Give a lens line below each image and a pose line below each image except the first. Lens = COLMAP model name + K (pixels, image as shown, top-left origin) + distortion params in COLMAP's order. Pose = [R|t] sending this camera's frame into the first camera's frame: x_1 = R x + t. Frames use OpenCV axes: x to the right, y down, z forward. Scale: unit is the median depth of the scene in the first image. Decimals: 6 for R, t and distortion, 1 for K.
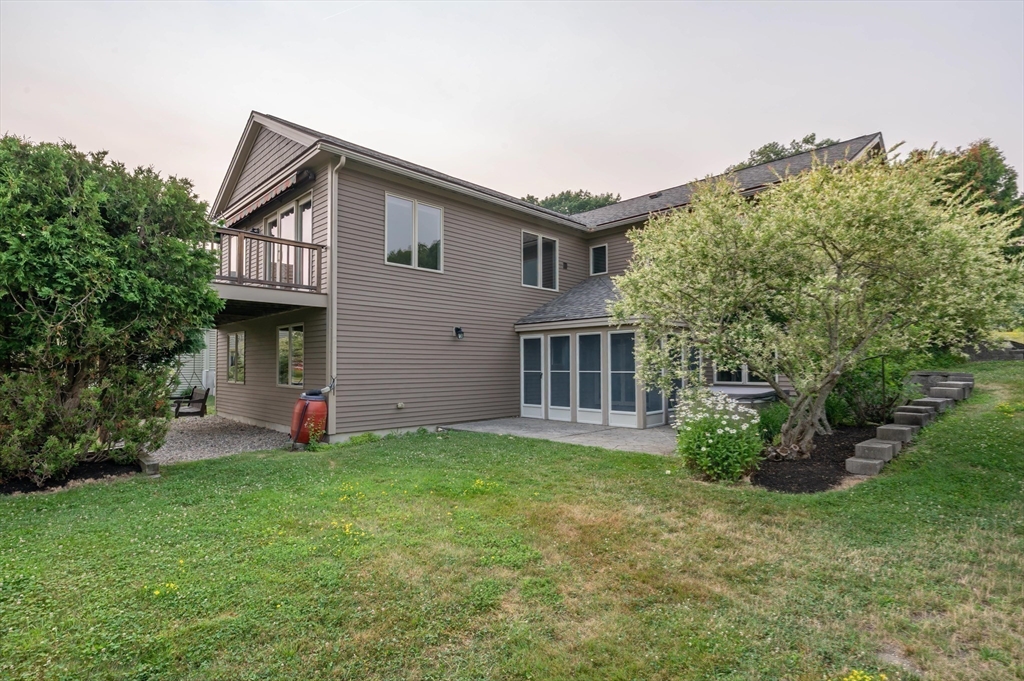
lens RADIAL K [[504.2, 0, 512.0], [0, 504.2, 348.0], [0, 0, 1]] dist [-0.000500, 0.000407]
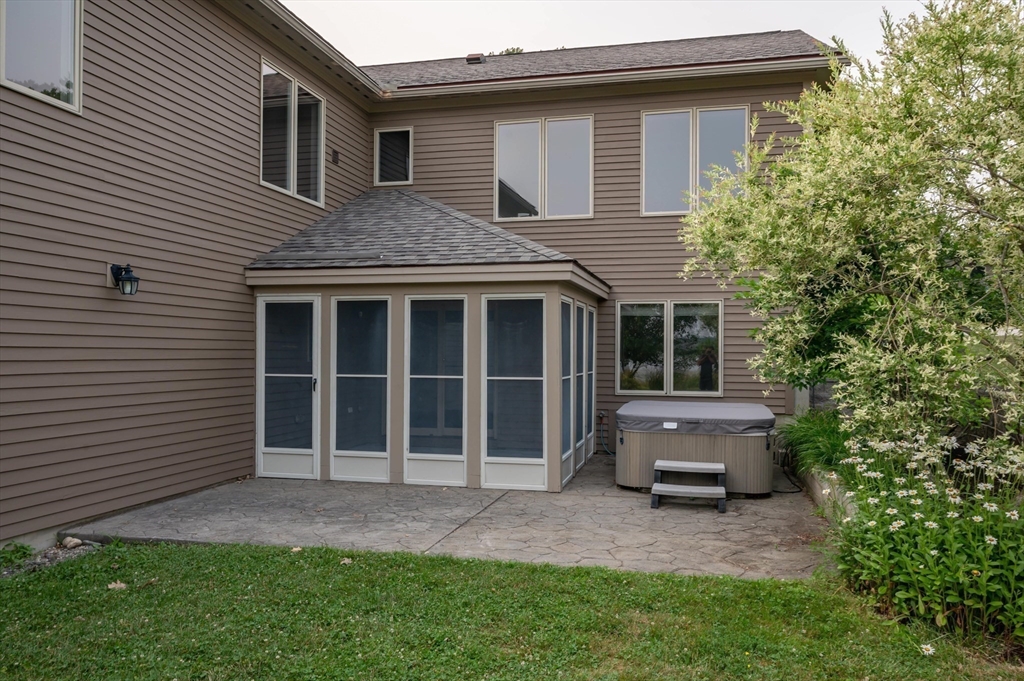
lens RADIAL K [[721.4, 0, 515.1], [0, 721.4, 336.9], [0, 0, 1]] dist [0.003016, 0.000835]
pose [[0.836818, 0.016077, 0.547244, -0.146822], [-0.025812, 0.999616, 0.010104, 0.000139], [-0.546872, -0.022581, 0.836912, 0.353905]]
